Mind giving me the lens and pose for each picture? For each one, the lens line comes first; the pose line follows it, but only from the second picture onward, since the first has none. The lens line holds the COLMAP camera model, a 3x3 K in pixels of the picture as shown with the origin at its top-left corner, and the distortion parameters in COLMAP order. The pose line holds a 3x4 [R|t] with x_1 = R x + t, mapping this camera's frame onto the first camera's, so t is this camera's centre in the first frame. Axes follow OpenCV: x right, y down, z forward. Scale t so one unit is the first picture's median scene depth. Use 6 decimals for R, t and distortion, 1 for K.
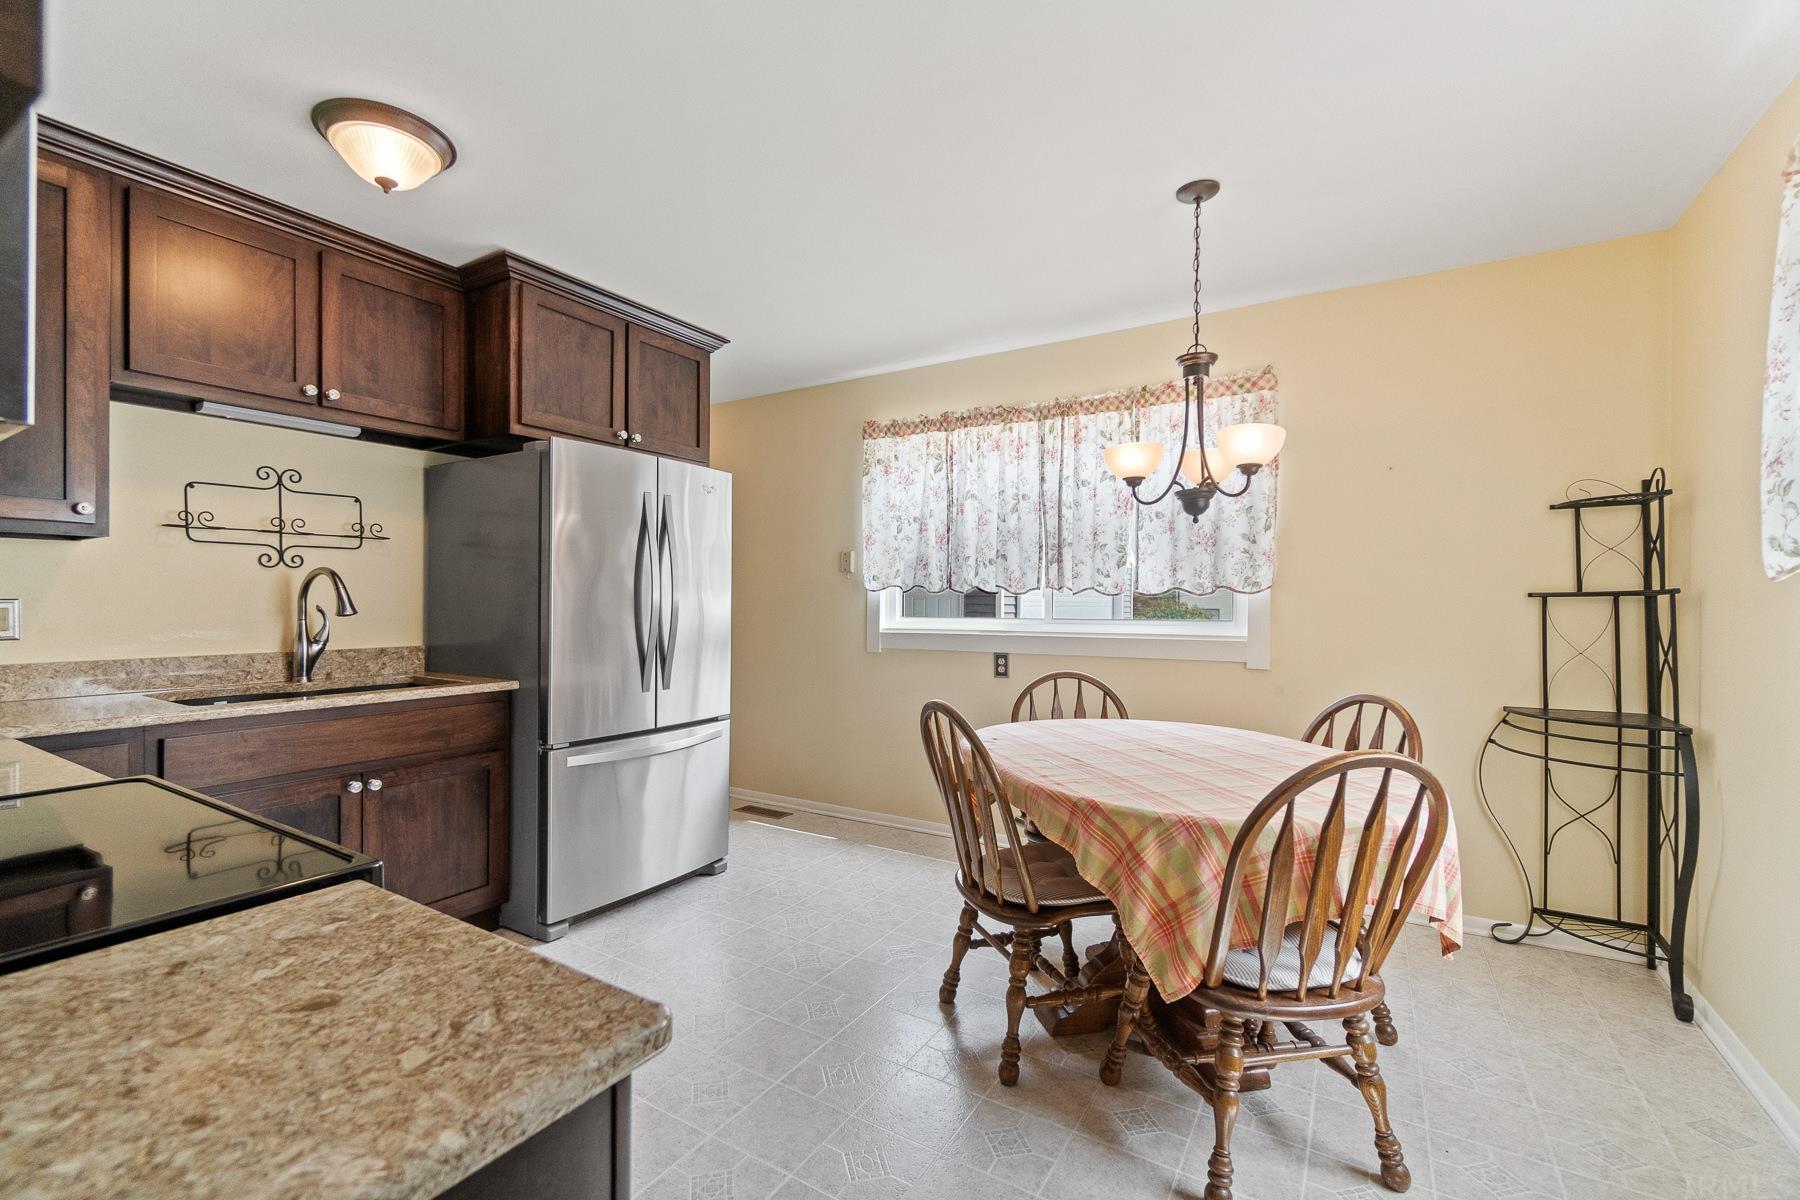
lens RADIAL K [[783.9, 0, 894.7], [0, 783.9, 602.2], [0, 0, 1]] dist [0.001795, 0.000112]
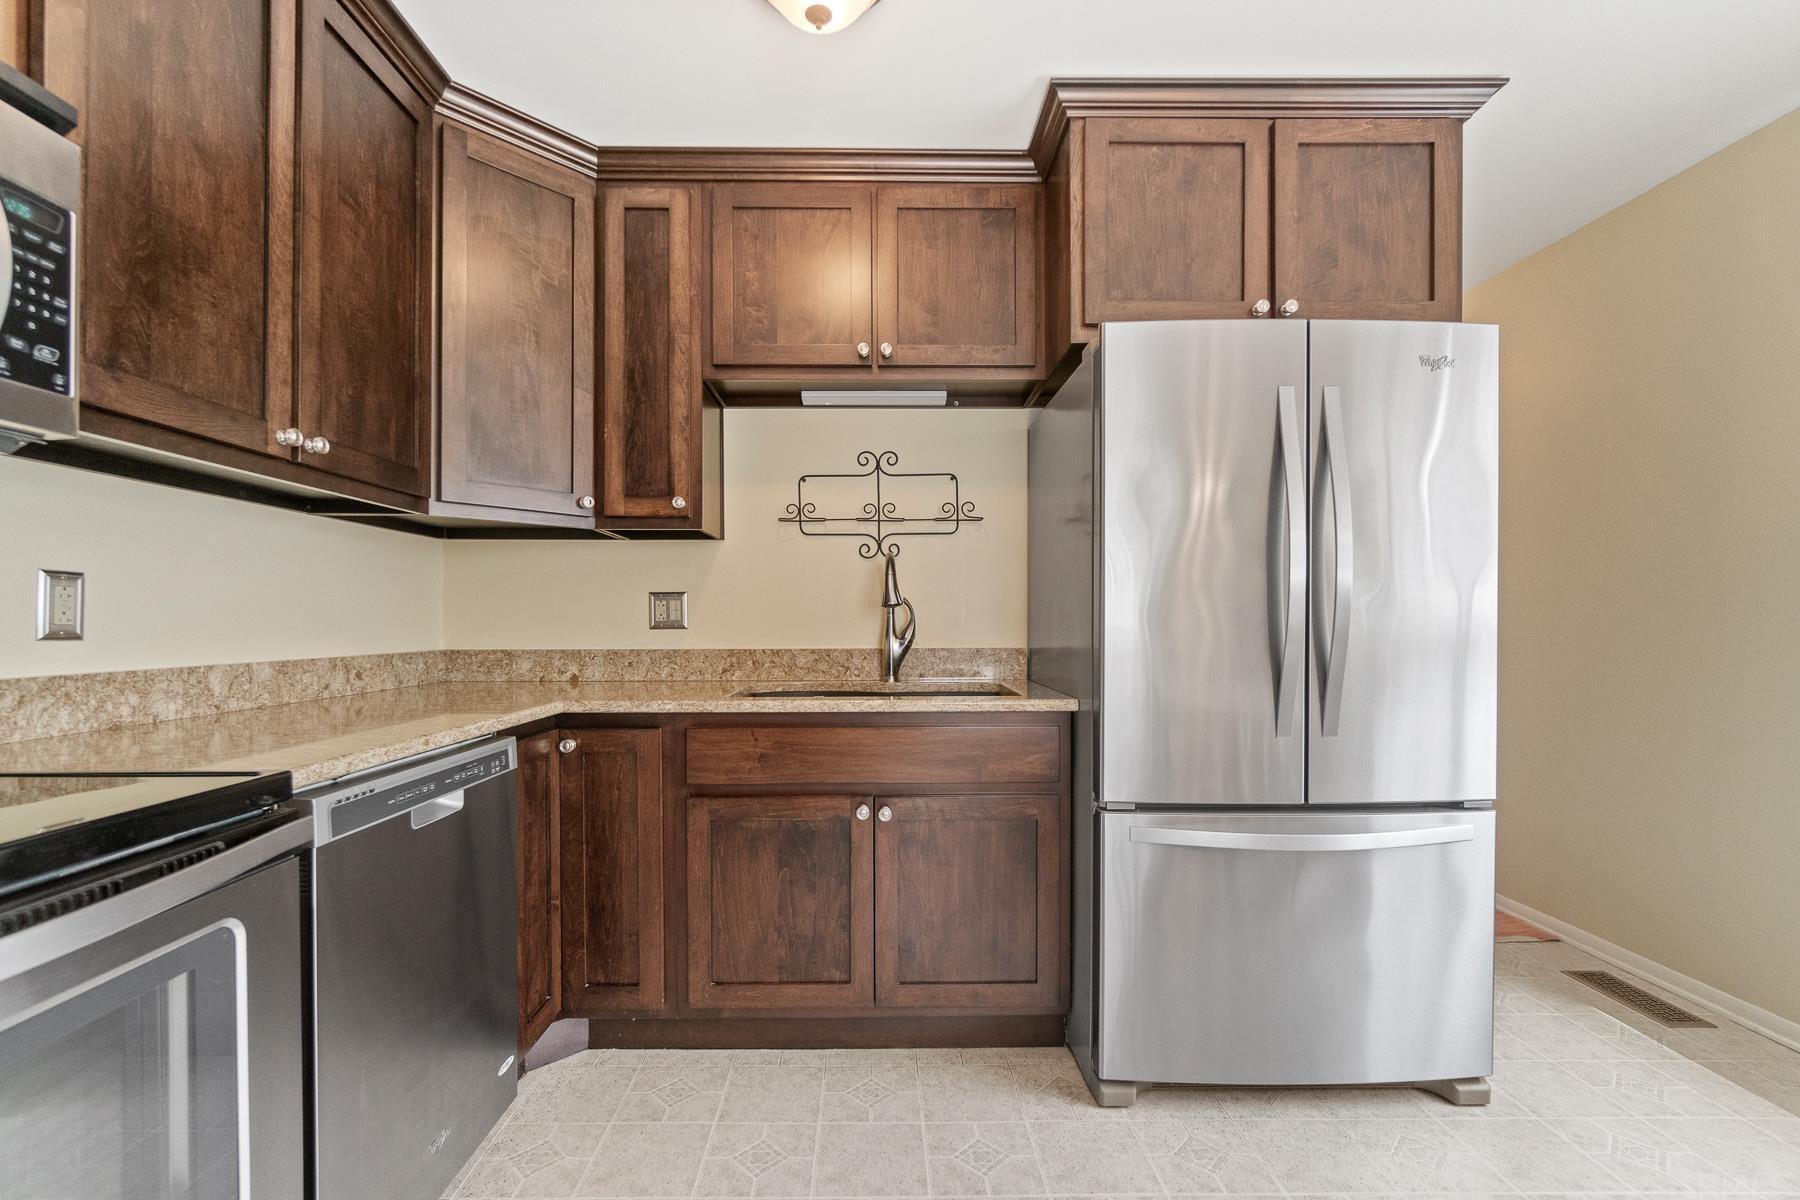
lens RADIAL K [[783.9, 0, 899.7], [0, 783.9, 625.8], [0, 0, 1]] dist [0.001795, 0.000112]
pose [[0.532851, -0.003613, -0.846201, 0.018005], [0.004722, 0.999988, -0.001296, 0.036970], [0.846196, -0.003305, 0.532862, 0.513699]]
